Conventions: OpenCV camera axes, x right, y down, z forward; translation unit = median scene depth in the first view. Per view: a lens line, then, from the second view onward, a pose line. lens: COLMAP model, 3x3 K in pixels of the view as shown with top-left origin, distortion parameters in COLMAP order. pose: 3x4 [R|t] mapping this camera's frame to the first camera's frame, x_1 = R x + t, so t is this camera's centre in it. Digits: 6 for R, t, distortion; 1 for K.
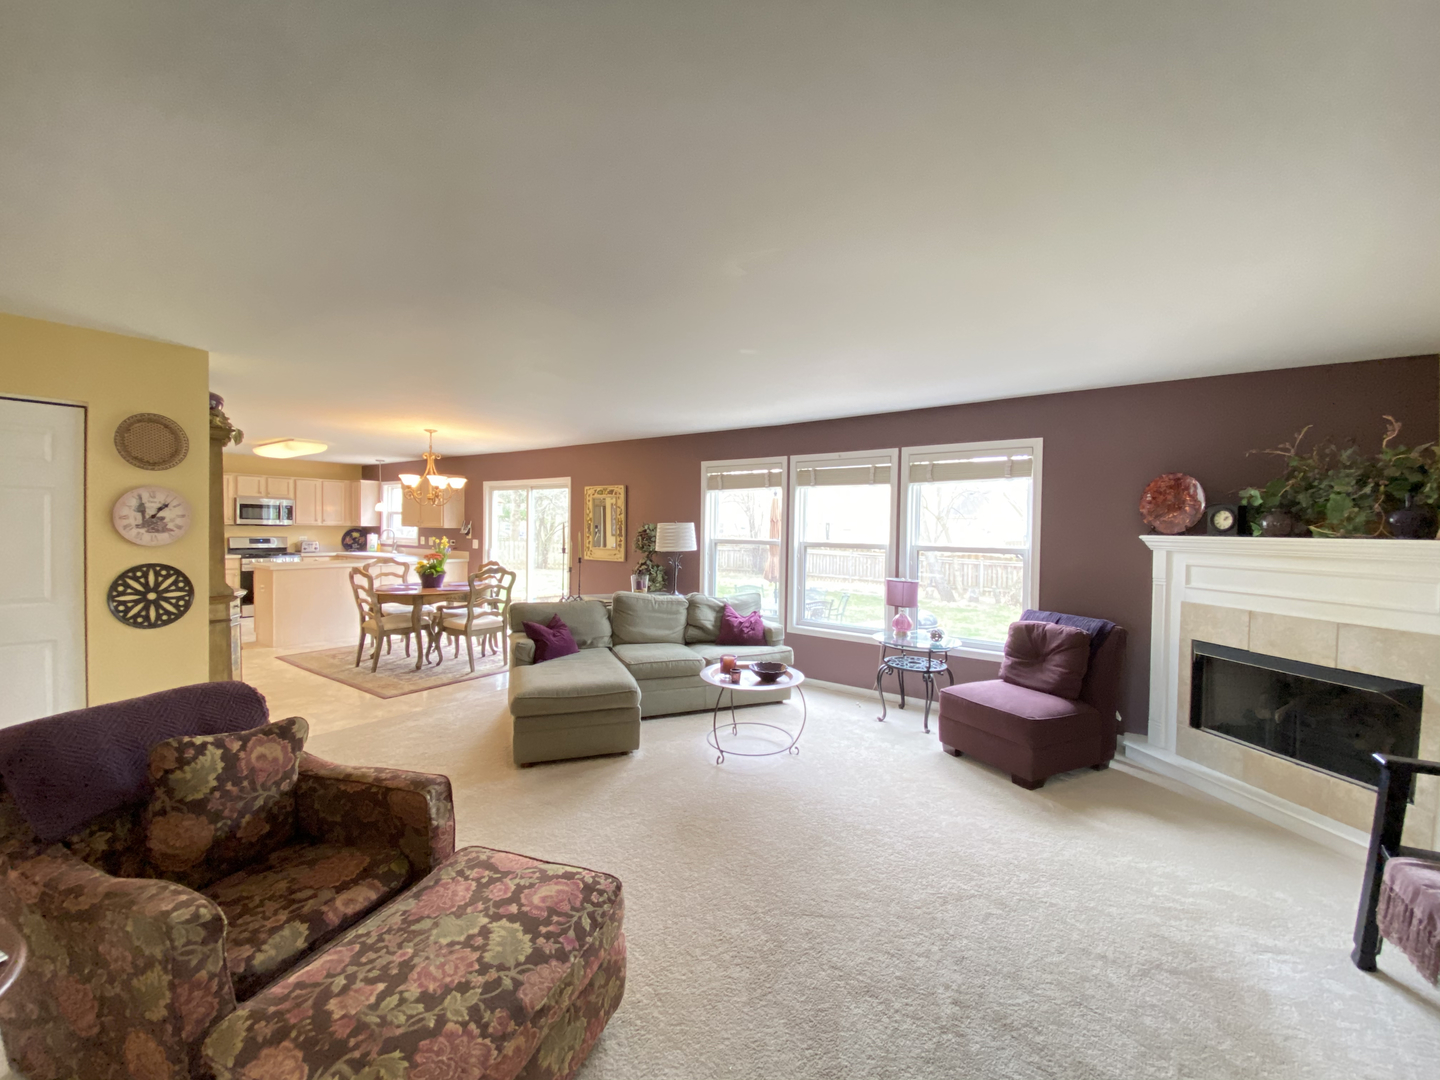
lens RADIAL K [[584.2, 0, 718.4], [0, 584.2, 533.7], [0, 0, 1]] dist [0.023307, -0.017056]
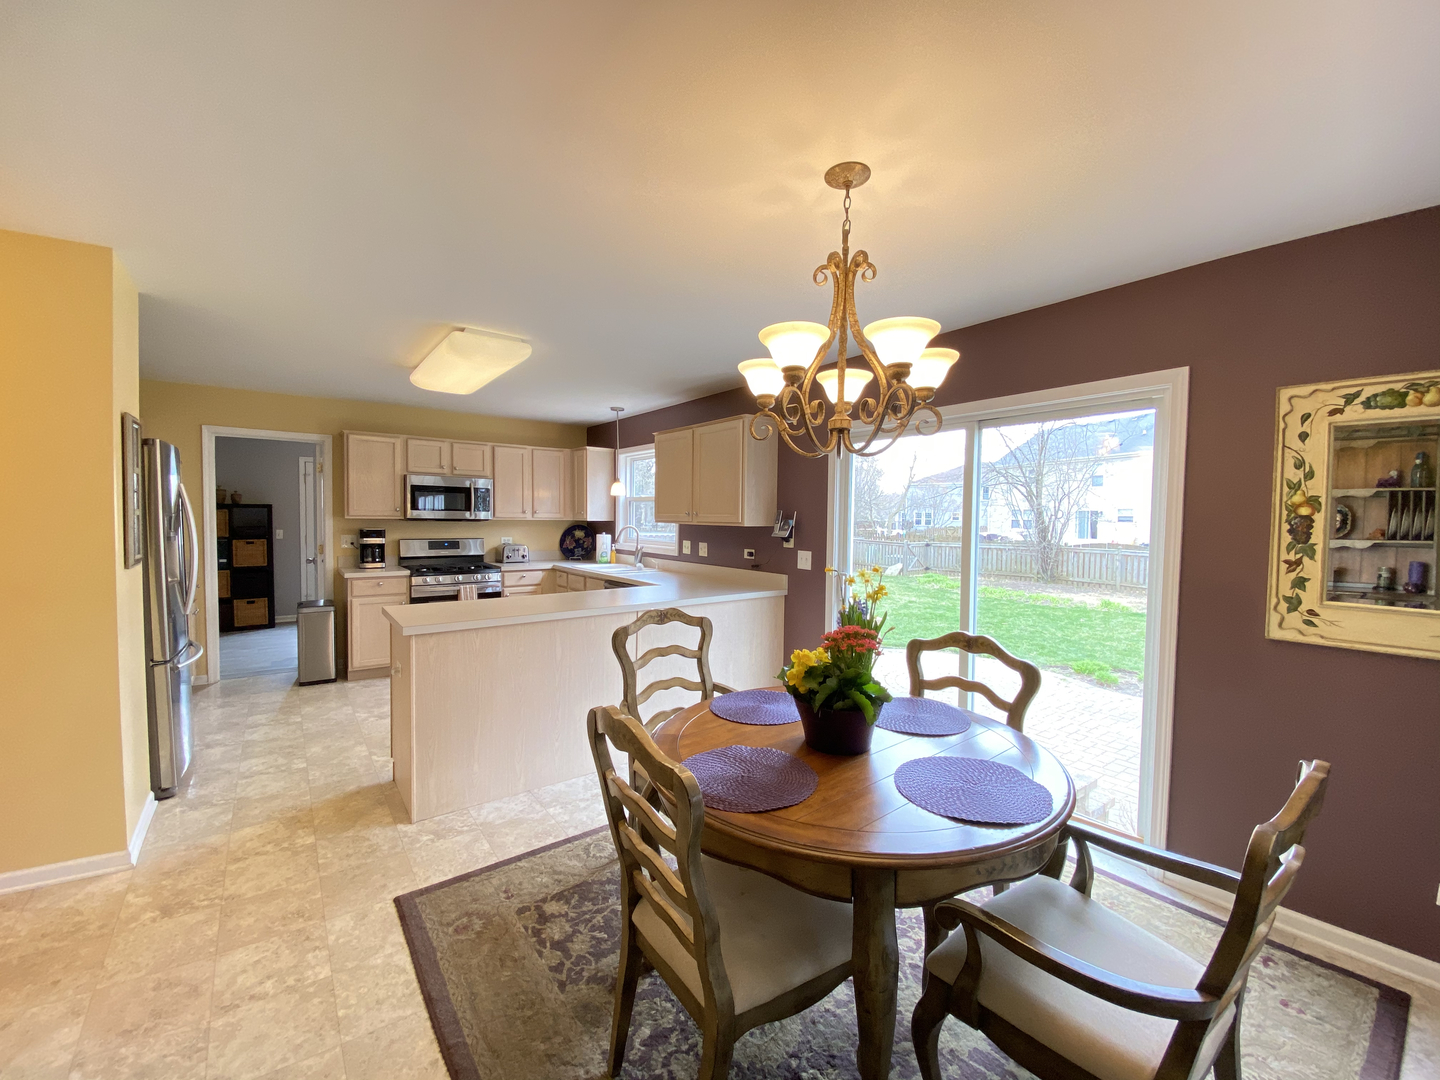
lens RADIAL K [[584.2, 0, 734.0], [0, 584.2, 541.0], [0, 0, 1]] dist [0.023307, -0.017056]
pose [[0.961200, 0.008285, -0.275729, -0.759611], [-0.000258, 0.999575, 0.029136, -0.026162], [0.275854, -0.027934, 0.960794, 1.182621]]
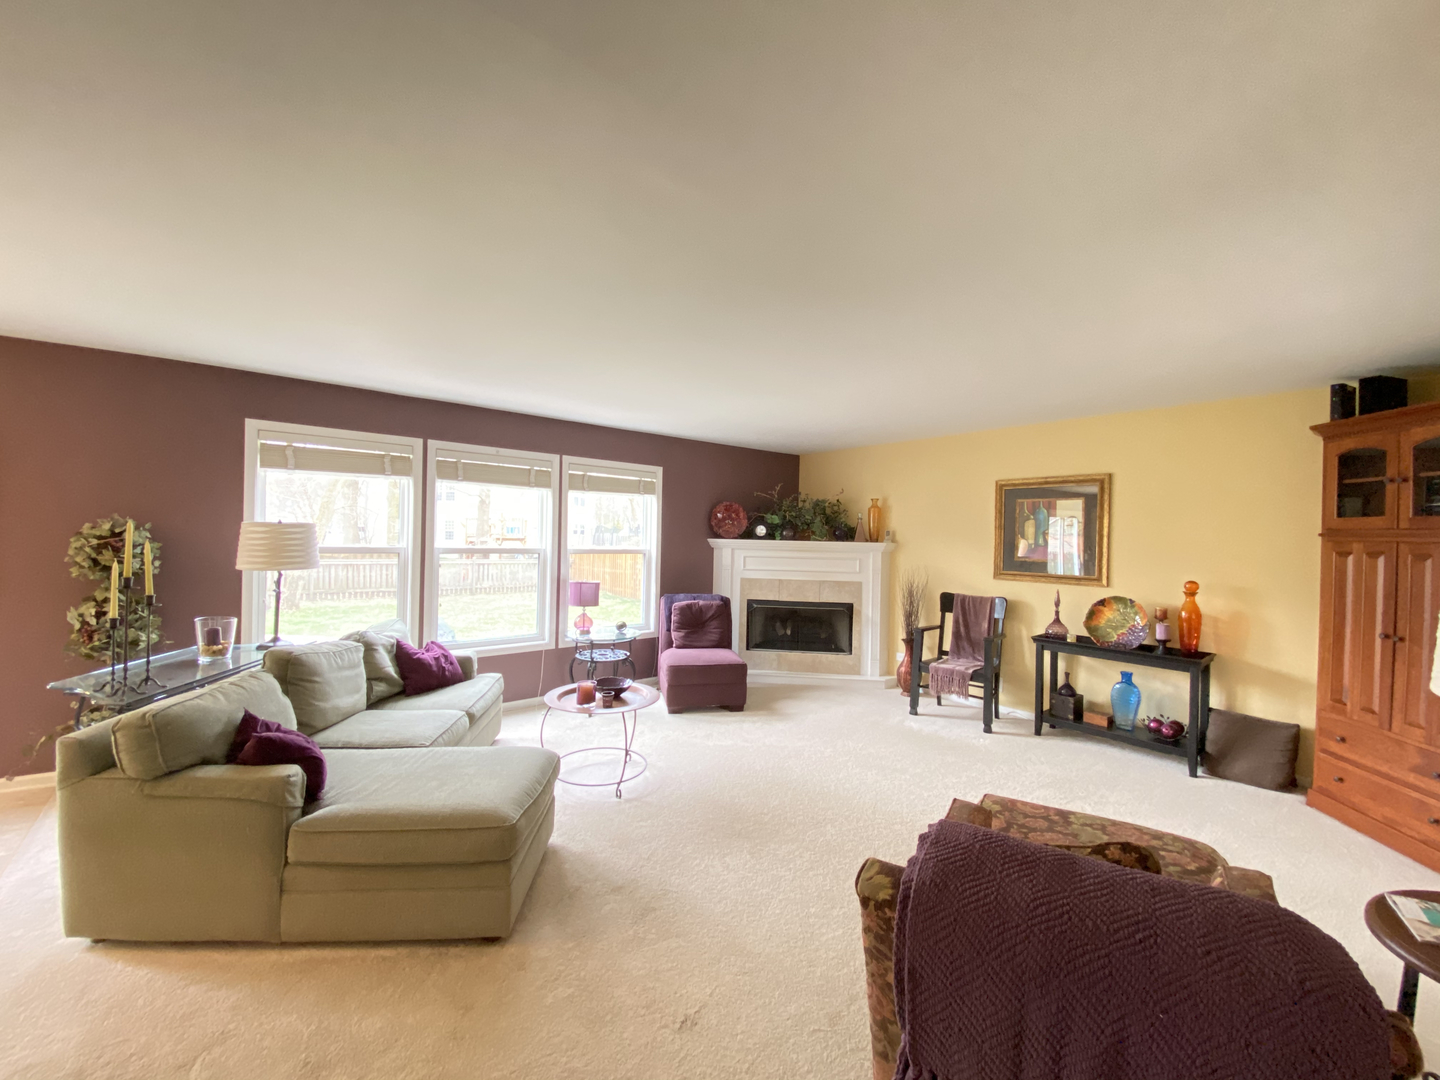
lens RADIAL K [[584.2, 0, 723.1], [0, 584.2, 531.7], [0, 0, 1]] dist [0.023307, -0.017056]
pose [[0.250183, -0.002057, 0.968196, -0.803547], [-0.010057, 0.999938, 0.004723, -0.024478], [-0.968146, -0.010919, 0.250147, 0.592890]]
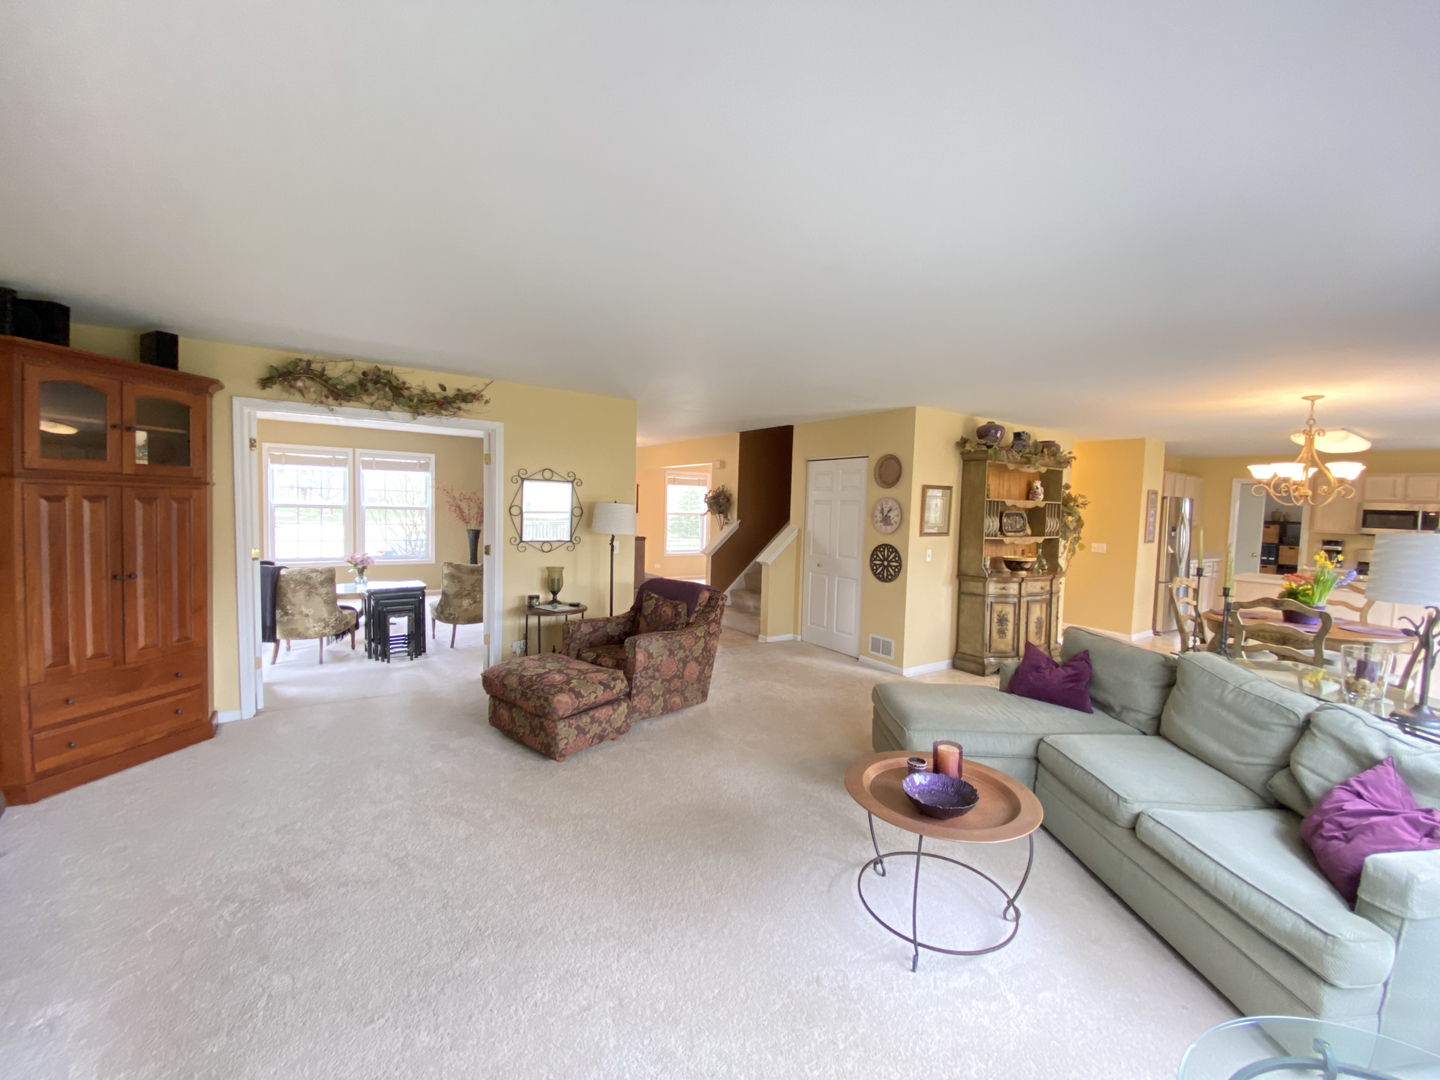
lens RADIAL K [[584.2, 0, 711.6], [0, 584.2, 535.2], [0, 0, 1]] dist [0.023307, -0.017056]
pose [[-0.339961, 0.027819, -0.940028, 0.674872], [-0.046749, 0.997827, 0.046436, -0.024296], [0.939277, 0.059731, -0.337922, 0.958134]]
